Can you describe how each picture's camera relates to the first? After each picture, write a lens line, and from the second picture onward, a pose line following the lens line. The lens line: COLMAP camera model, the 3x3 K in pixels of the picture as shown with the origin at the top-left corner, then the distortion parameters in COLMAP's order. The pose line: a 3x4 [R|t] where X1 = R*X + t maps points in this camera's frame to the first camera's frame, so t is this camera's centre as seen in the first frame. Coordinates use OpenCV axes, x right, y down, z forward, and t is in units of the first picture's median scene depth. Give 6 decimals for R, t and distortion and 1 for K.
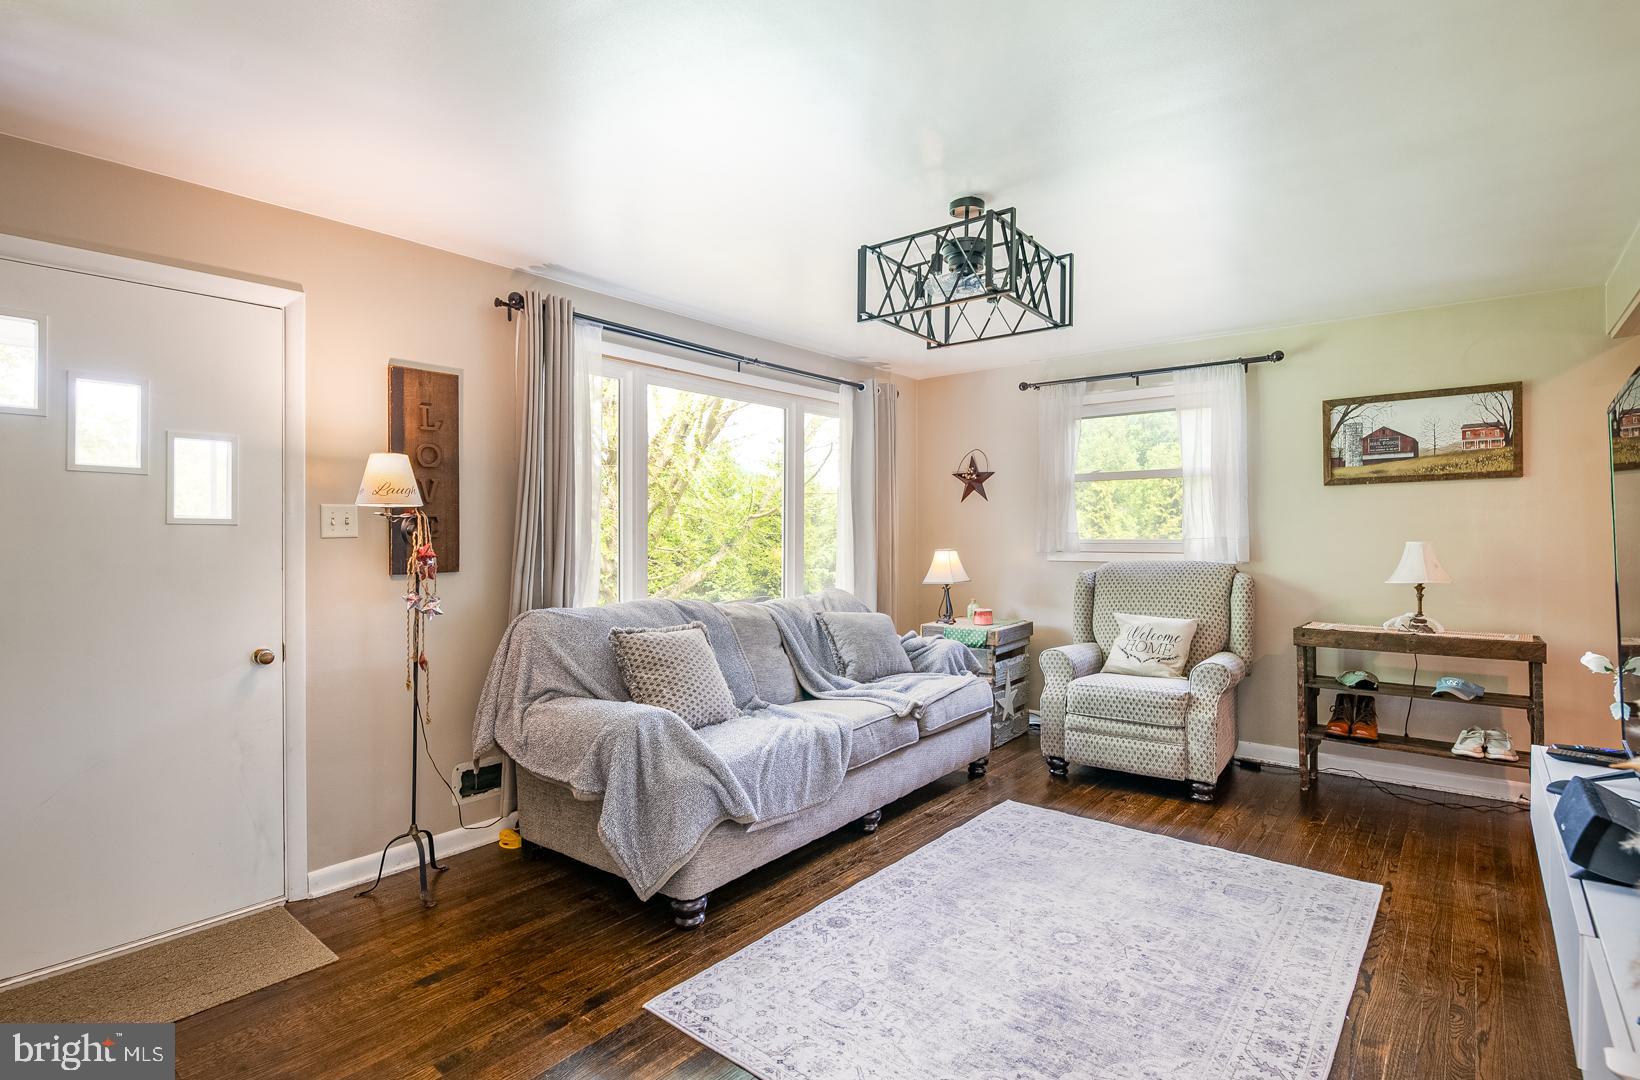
lens RADIAL K [[818.7, 0, 820.0], [0, 818.7, 540.0], [0, 0, 1]] dist [0.000684, -0.000480]
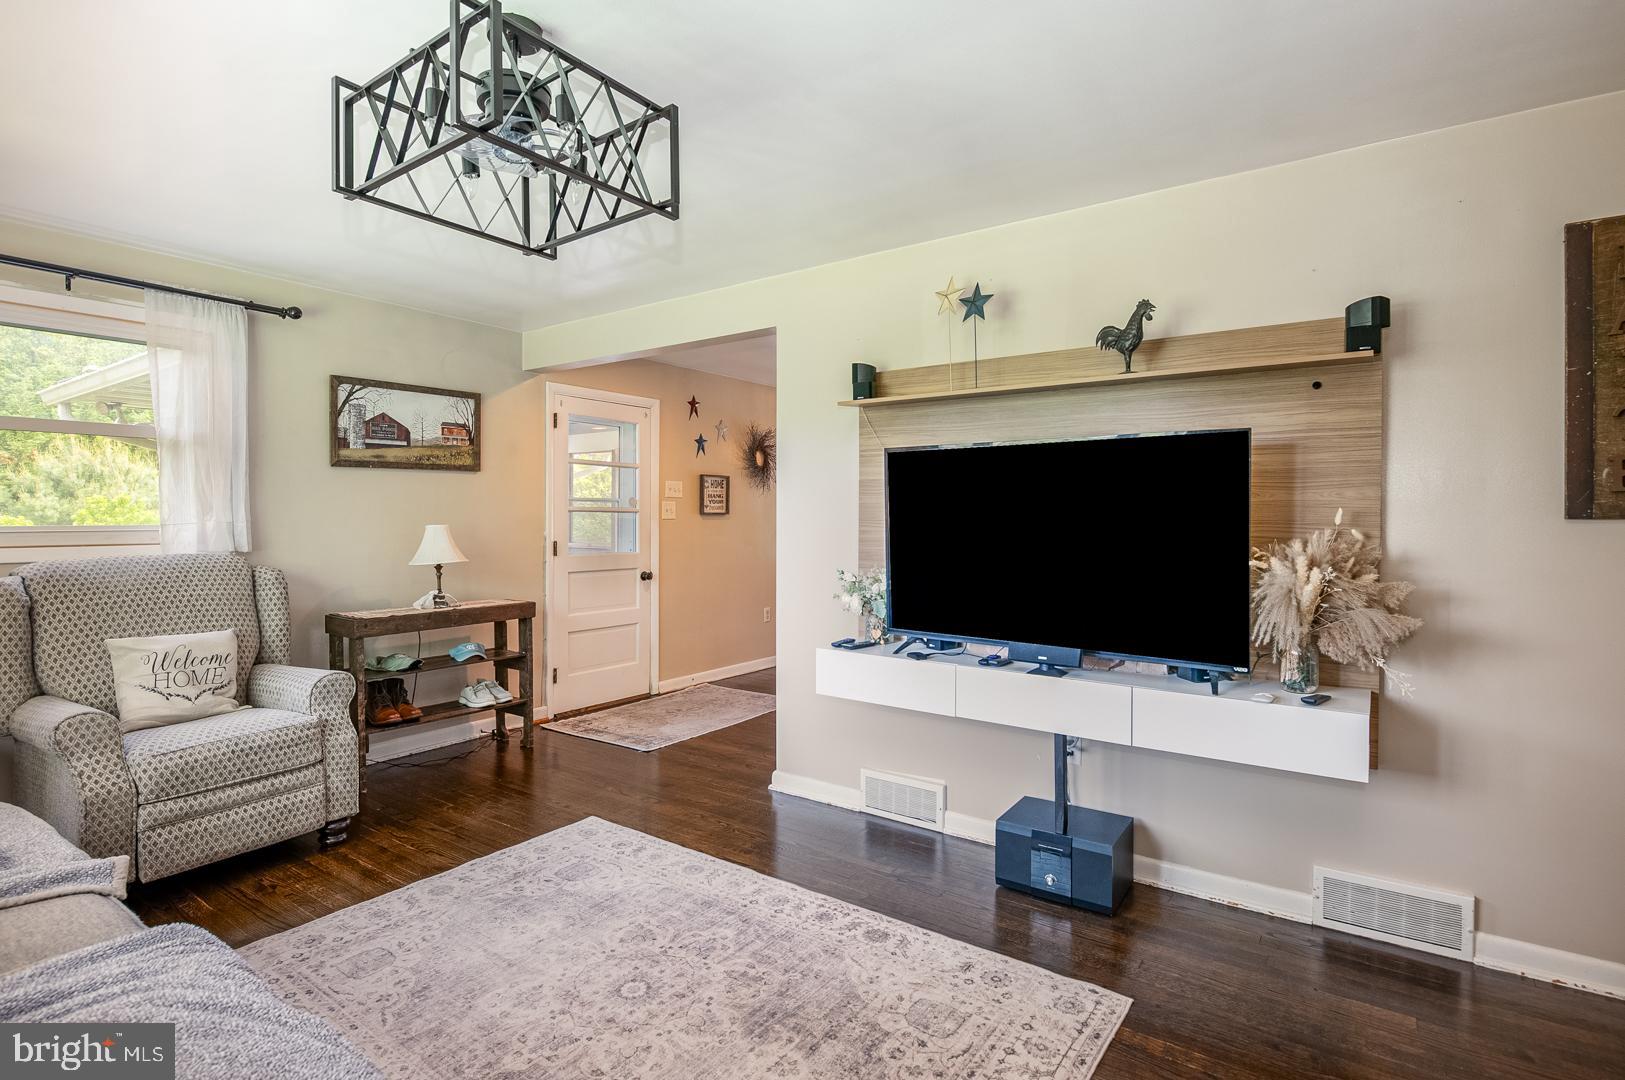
lens RADIAL K [[780.6, 0, 822.6], [0, 780.6, 524.9], [0, 0, 1]] dist [0.001388, -0.000124]
pose [[-0.060376, -0.007862, 0.998145, -0.341577], [0.008544, 0.999928, 0.008393, -0.002353], [-0.998139, 0.009035, -0.060305, 0.555757]]
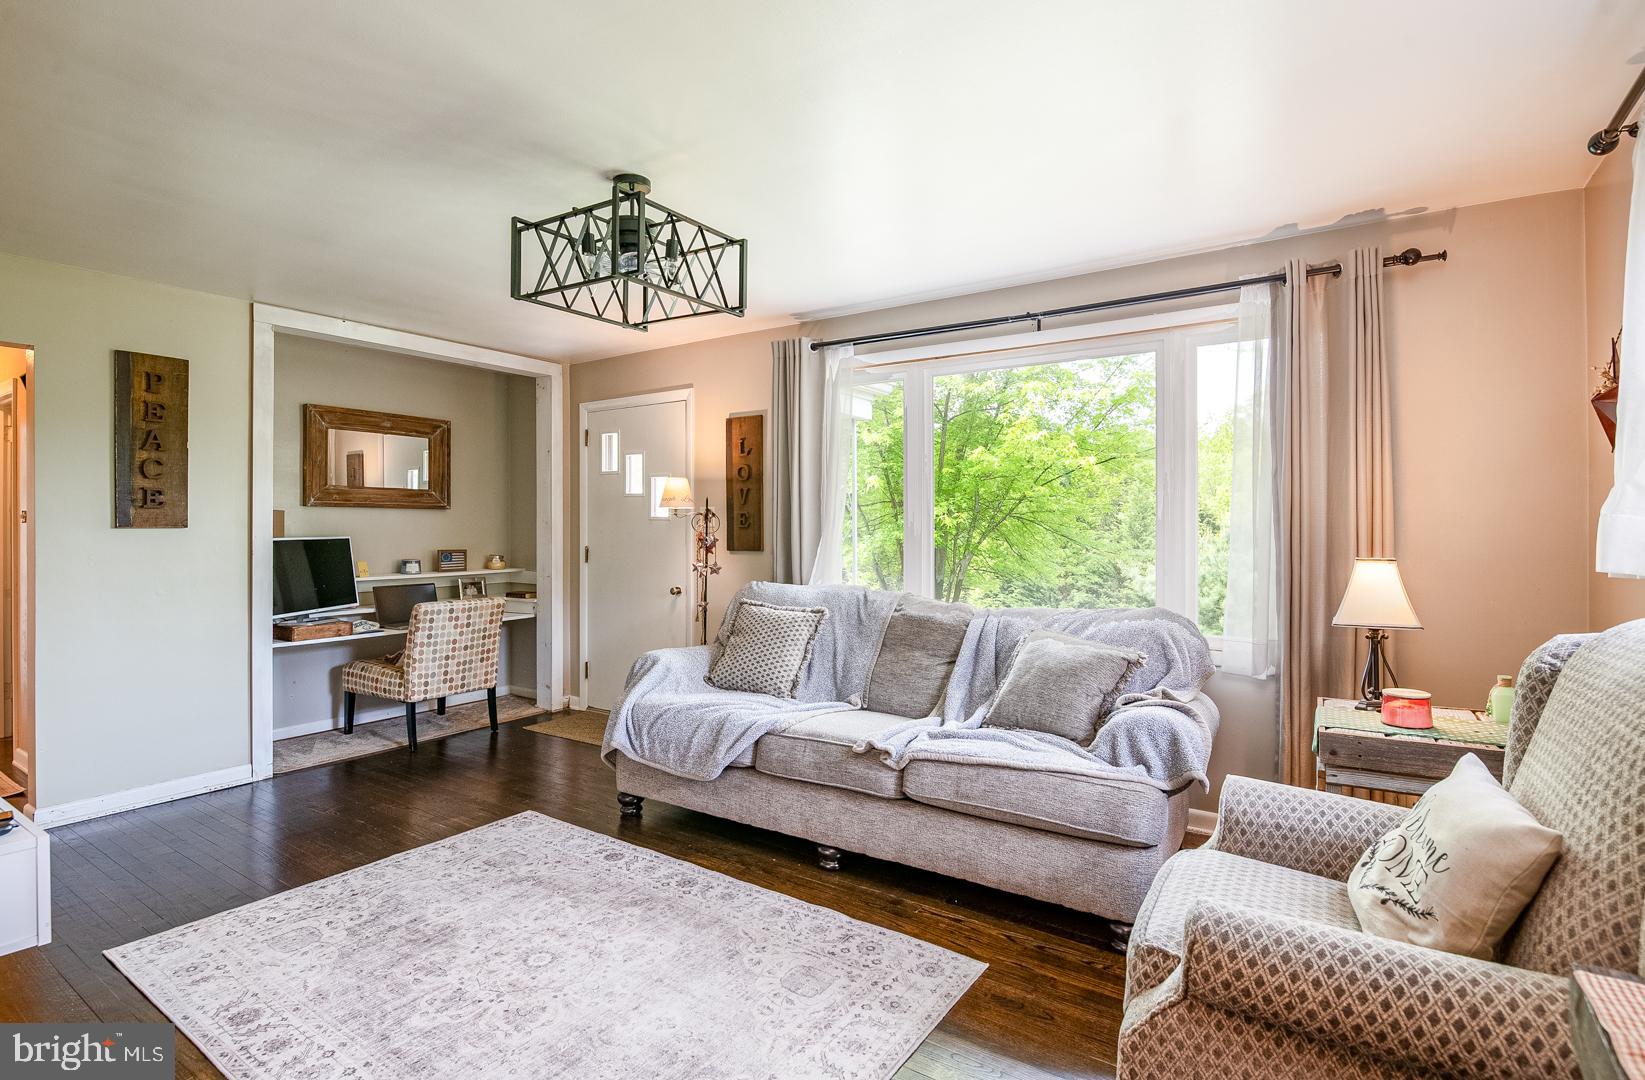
lens RADIAL K [[824.4, 0, 816.8], [0, 824.4, 527.4], [0, 0, 1]] dist [-0.001891, -0.000631]
pose [[0.058962, 0.006393, -0.998240, 0.820923], [-0.009429, 0.999938, 0.005847, -0.009487], [0.998216, 0.009068, 0.059019, 0.822849]]
